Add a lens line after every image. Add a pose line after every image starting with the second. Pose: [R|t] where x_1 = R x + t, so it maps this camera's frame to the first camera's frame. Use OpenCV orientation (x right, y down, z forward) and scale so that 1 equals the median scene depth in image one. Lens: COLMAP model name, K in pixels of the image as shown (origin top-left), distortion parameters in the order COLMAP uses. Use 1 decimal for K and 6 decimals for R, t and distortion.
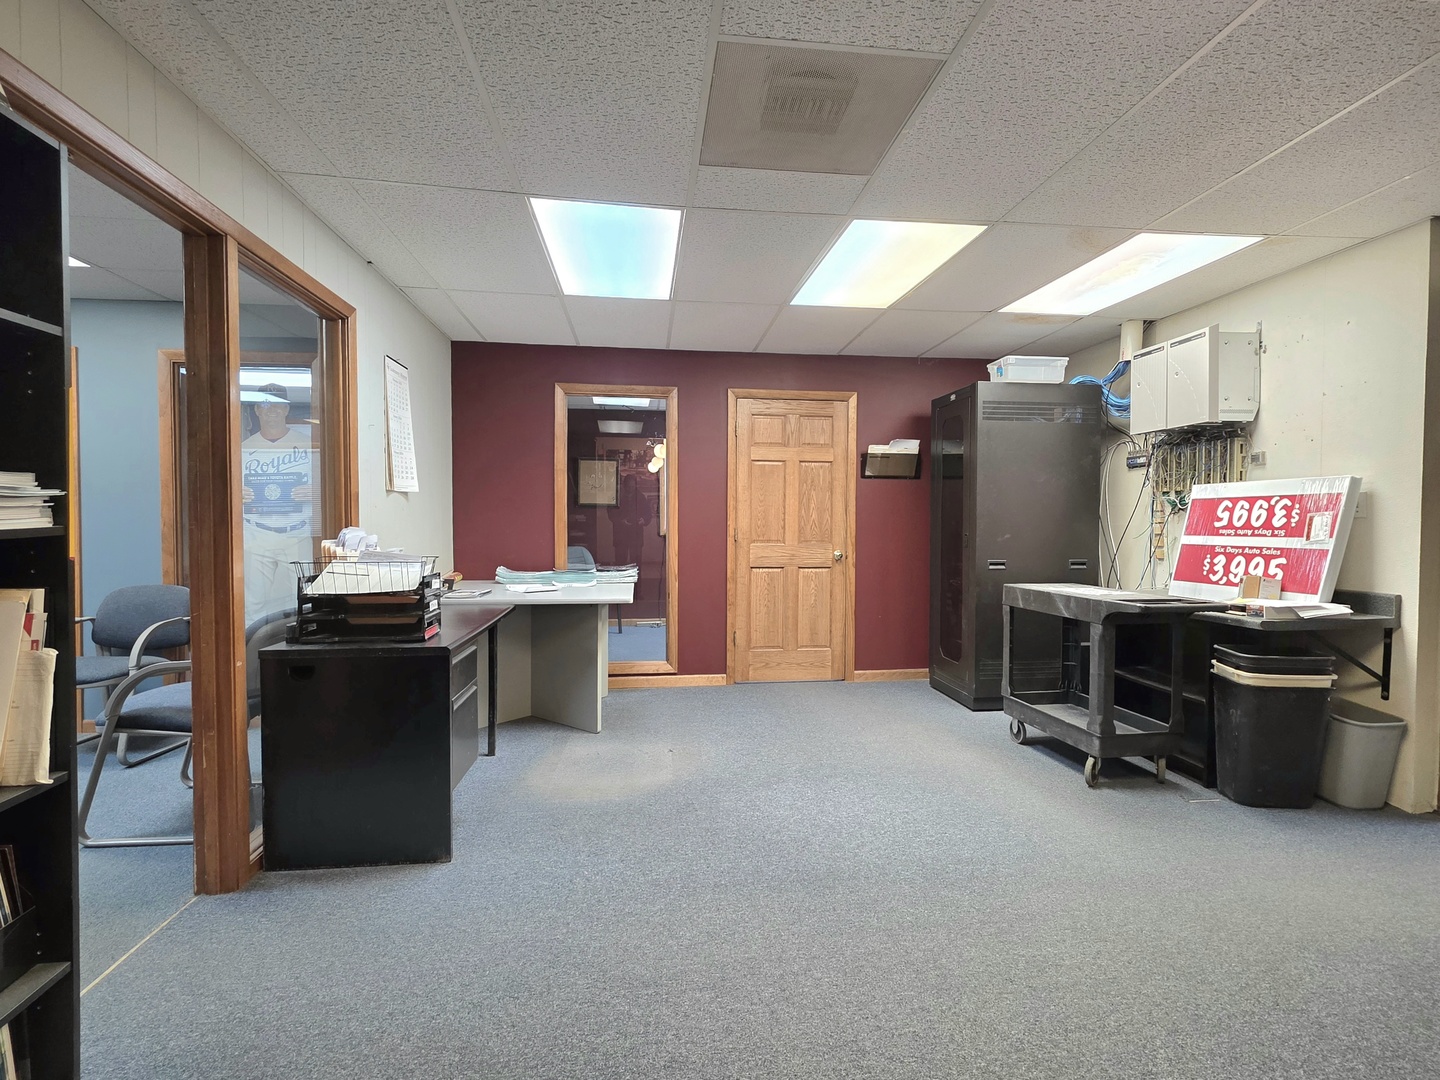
lens RADIAL K [[693.9, 0, 718.7], [0, 693.9, 537.5], [0, 0, 1]] dist [-0.000017, 0.000000]
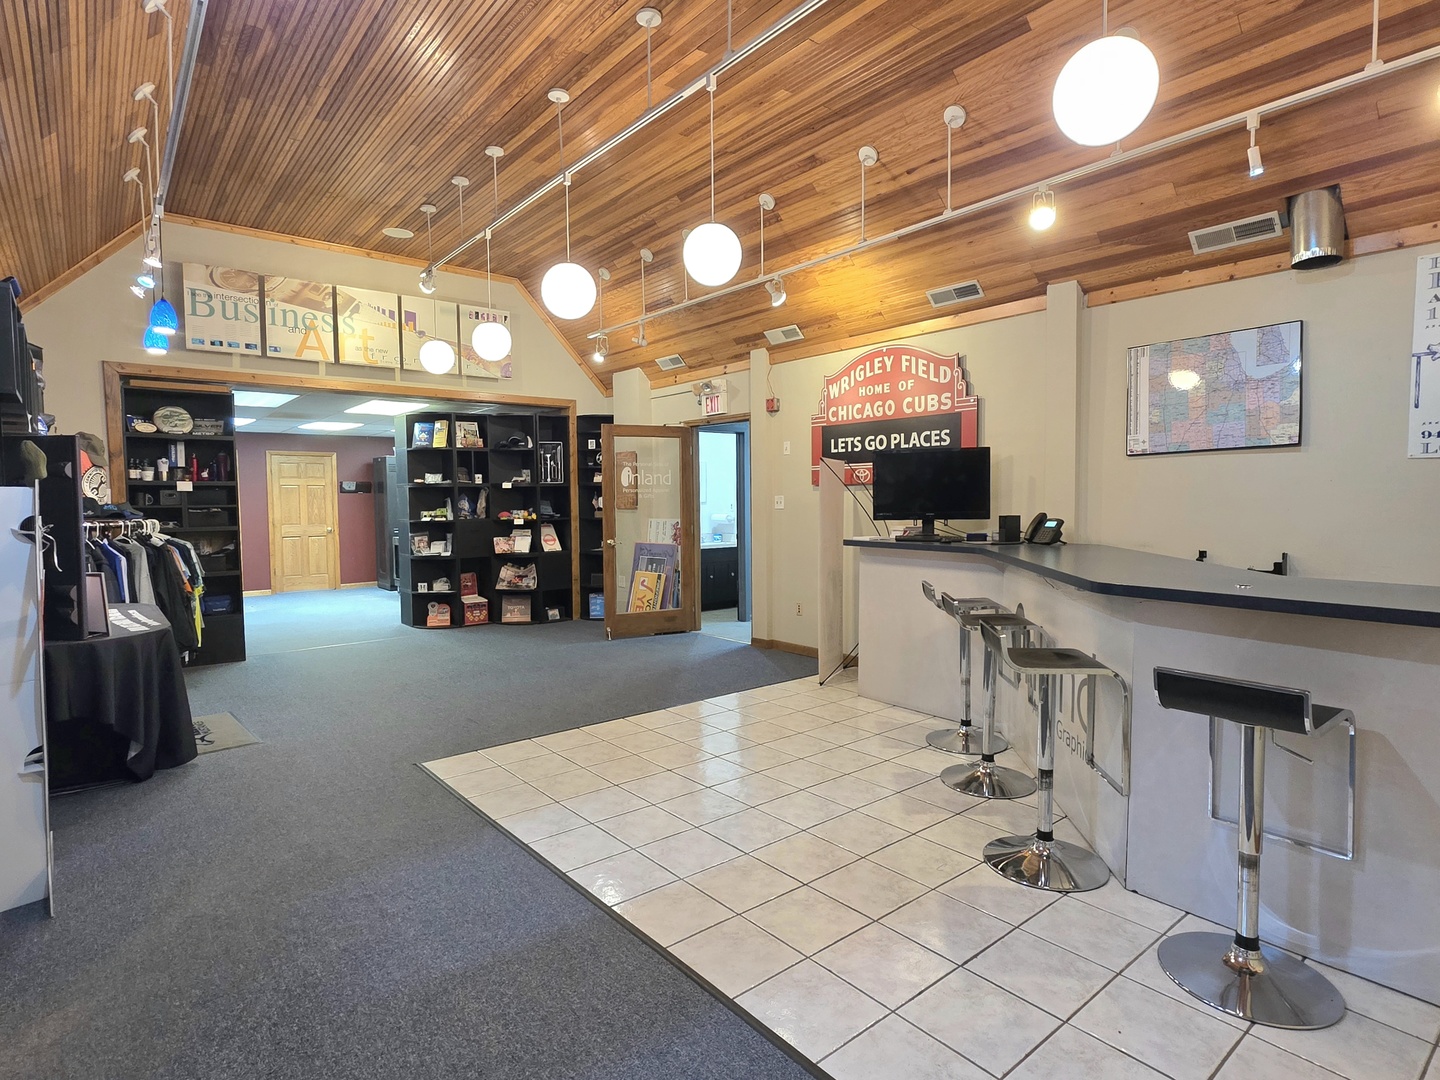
lens RADIAL K [[766.4, 0, 716.4], [0, 766.4, 536.7], [0, 0, 1]] dist [-0.003661, -0.000260]
pose [[0.840671, -0.039277, 0.540120, -0.097091], [0.029051, 0.999201, 0.027444, 0.016868], [-0.540766, -0.007381, 0.841140, -1.593347]]
